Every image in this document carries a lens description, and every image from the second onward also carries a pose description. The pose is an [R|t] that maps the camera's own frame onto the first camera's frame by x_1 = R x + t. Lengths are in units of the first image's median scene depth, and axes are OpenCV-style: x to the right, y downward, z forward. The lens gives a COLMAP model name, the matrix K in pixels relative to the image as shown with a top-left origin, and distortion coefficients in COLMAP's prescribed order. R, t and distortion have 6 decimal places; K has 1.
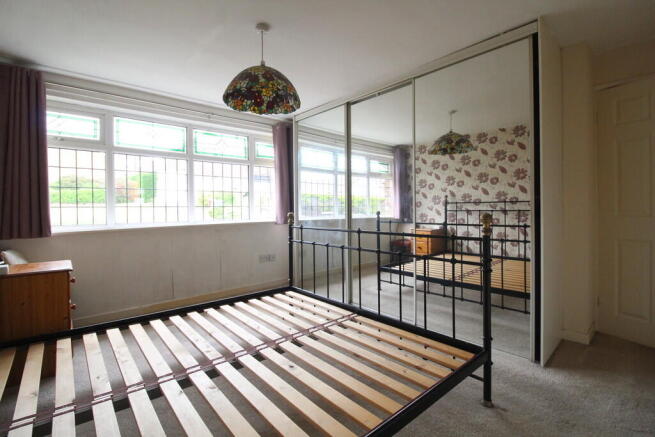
lens RADIAL K [[304.0, 0, 325.4], [0, 304.0, 211.2], [0, 0, 1]] dist [-0.001847, -0.000308]
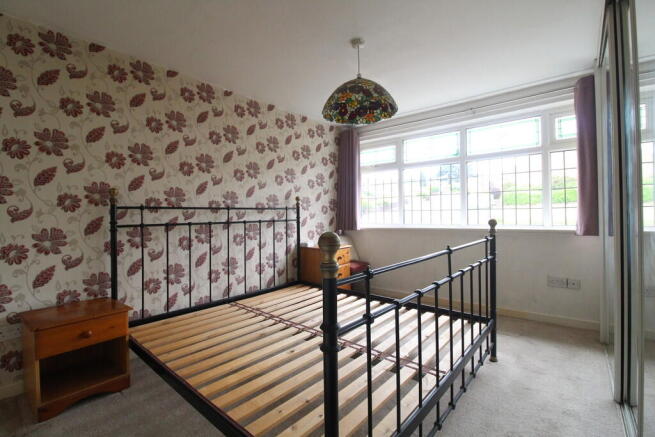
lens RADIAL K [[305.8, 0, 327.3], [0, 305.8, 208.1], [0, 0, 1]] dist [0.000322, 0.000010]
pose [[0.152919, -0.010585, -0.988182, 0.511451], [0.000399, 0.999943, -0.010649, -0.010306], [0.988239, 0.001234, 0.152915, 0.454516]]
